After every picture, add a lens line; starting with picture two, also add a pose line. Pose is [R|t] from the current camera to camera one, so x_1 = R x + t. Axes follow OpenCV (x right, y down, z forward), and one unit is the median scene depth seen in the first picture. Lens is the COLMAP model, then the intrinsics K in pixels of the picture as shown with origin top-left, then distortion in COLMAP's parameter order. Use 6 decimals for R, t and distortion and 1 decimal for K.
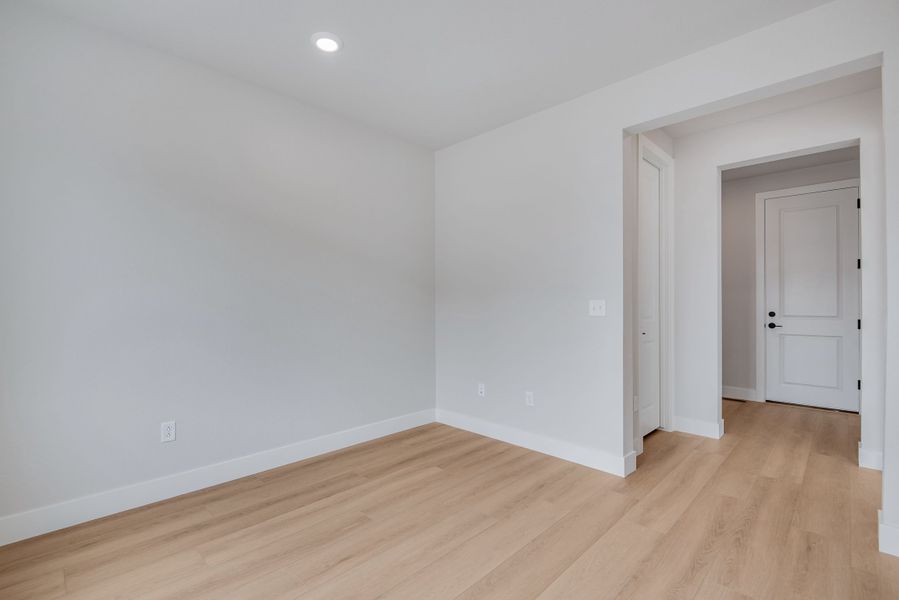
lens RADIAL K [[415.0, 0, 448.9], [0, 415.0, 304.1], [0, 0, 1]] dist [-0.000657, -0.000884]
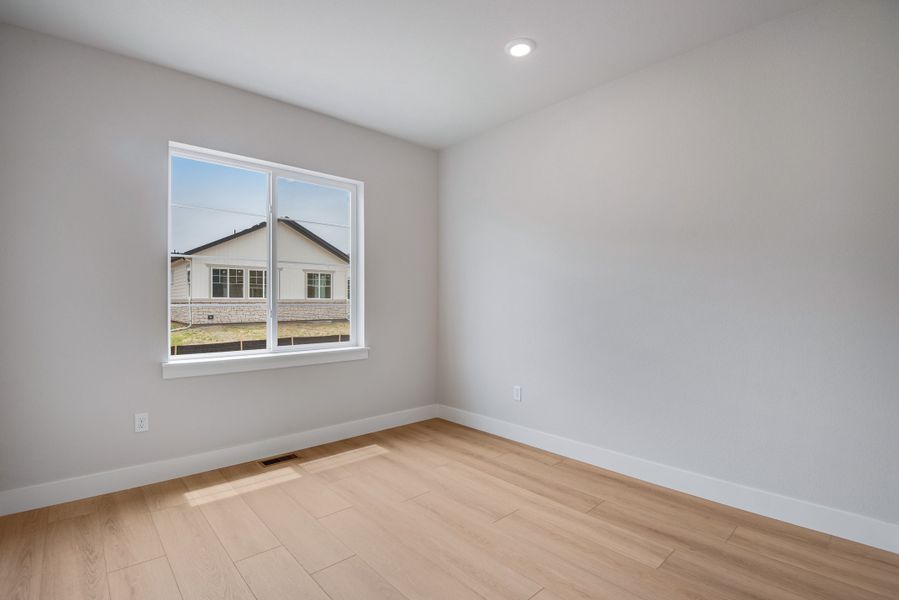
lens RADIAL K [[415.0, 0, 448.9], [0, 415.0, 304.1], [0, 0, 1]] dist [-0.000657, -0.000884]
pose [[-0.058472, 0.004327, -0.998280, 0.689758], [-0.002153, 0.999988, 0.004460, -0.003154], [0.998287, 0.002410, -0.058462, 0.793131]]
